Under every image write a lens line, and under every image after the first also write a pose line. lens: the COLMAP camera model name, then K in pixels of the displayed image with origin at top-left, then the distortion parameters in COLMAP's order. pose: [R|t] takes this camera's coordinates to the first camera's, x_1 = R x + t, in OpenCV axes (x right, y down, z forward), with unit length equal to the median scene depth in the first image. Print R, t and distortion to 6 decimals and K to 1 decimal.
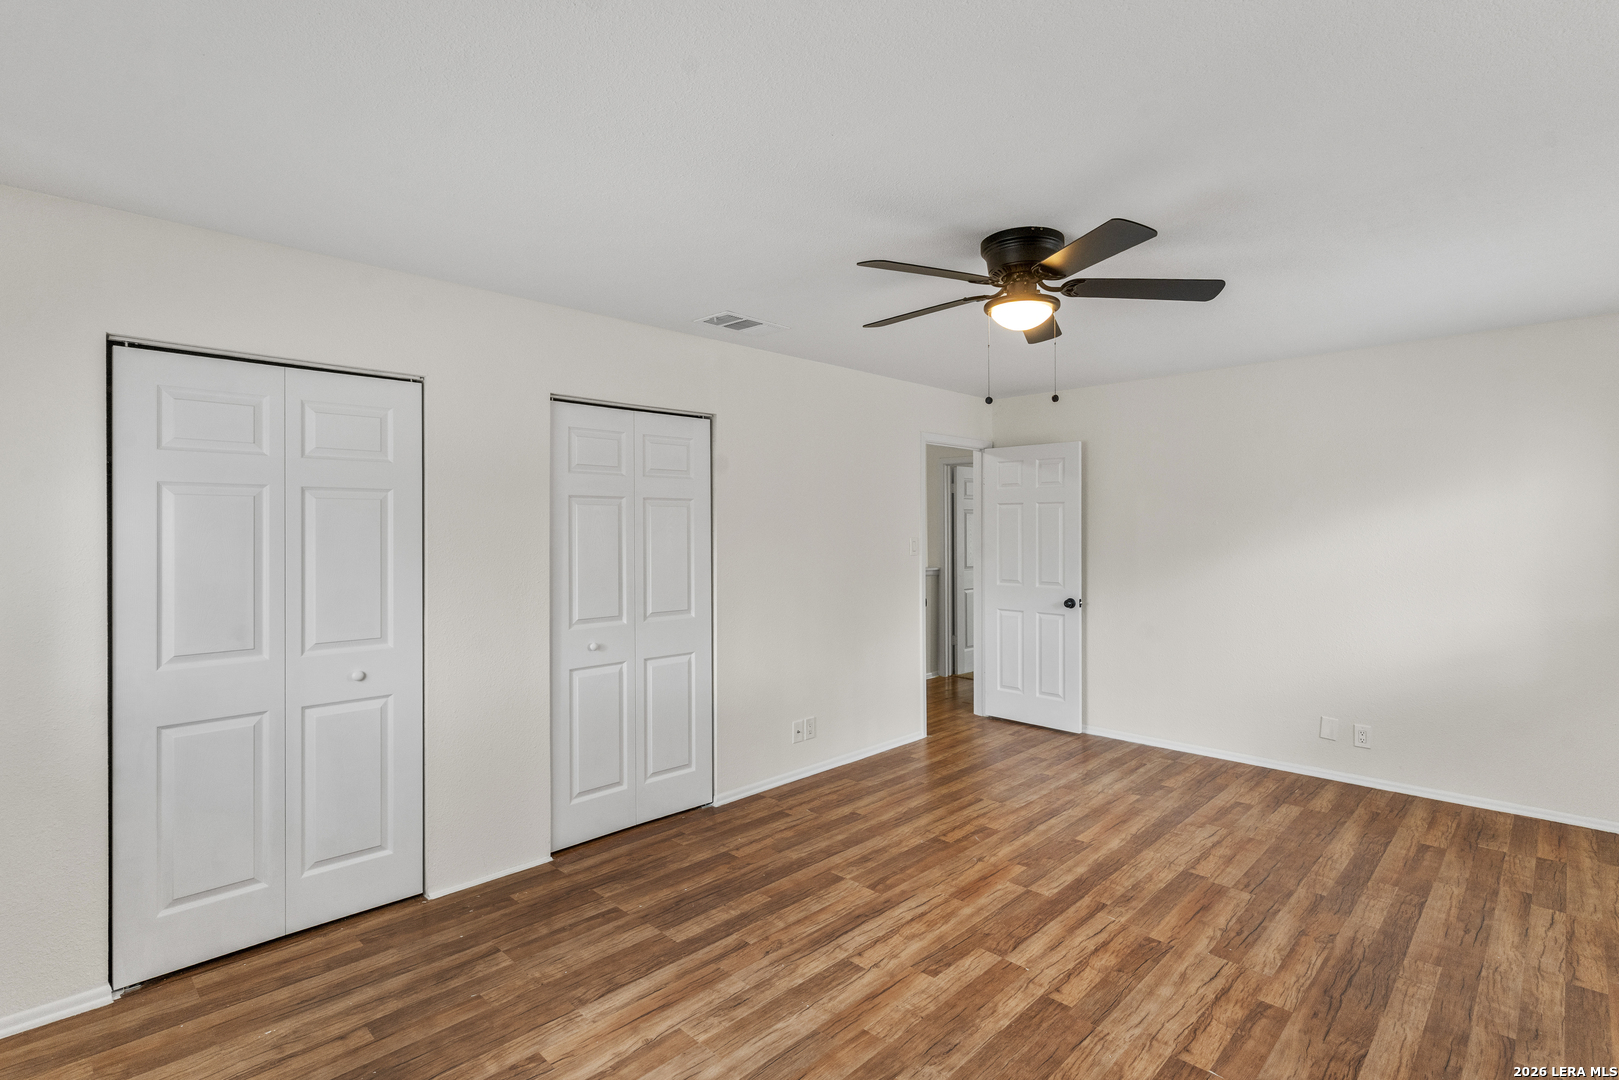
lens RADIAL K [[784.3, 0, 809.5], [0, 784.3, 540.0], [0, 0, 1]] dist [0.001990, 0.000199]
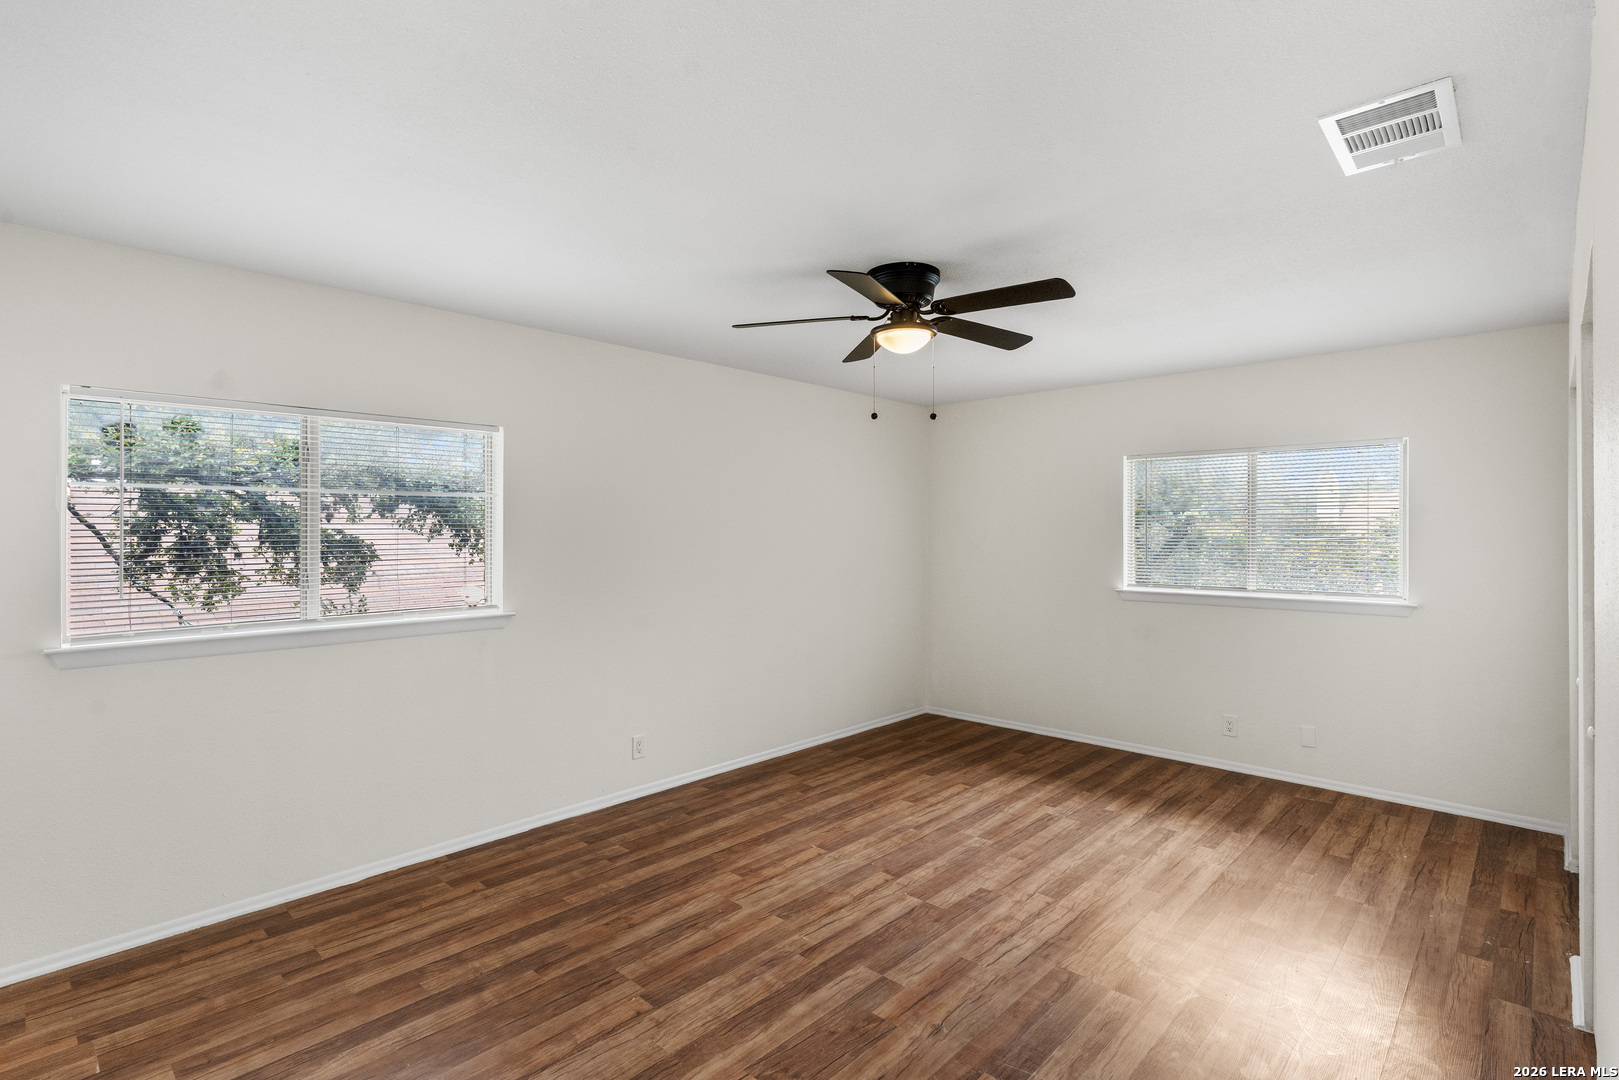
lens RADIAL K [[784.3, 0, 809.5], [0, 784.3, 540.0], [0, 0, 1]] dist [0.001990, 0.000199]
pose [[-0.999781, 0.005194, -0.020278, 0.418681], [0.004695, 0.999686, 0.024615, -0.031101], [0.020400, 0.024514, -0.999491, 2.052881]]
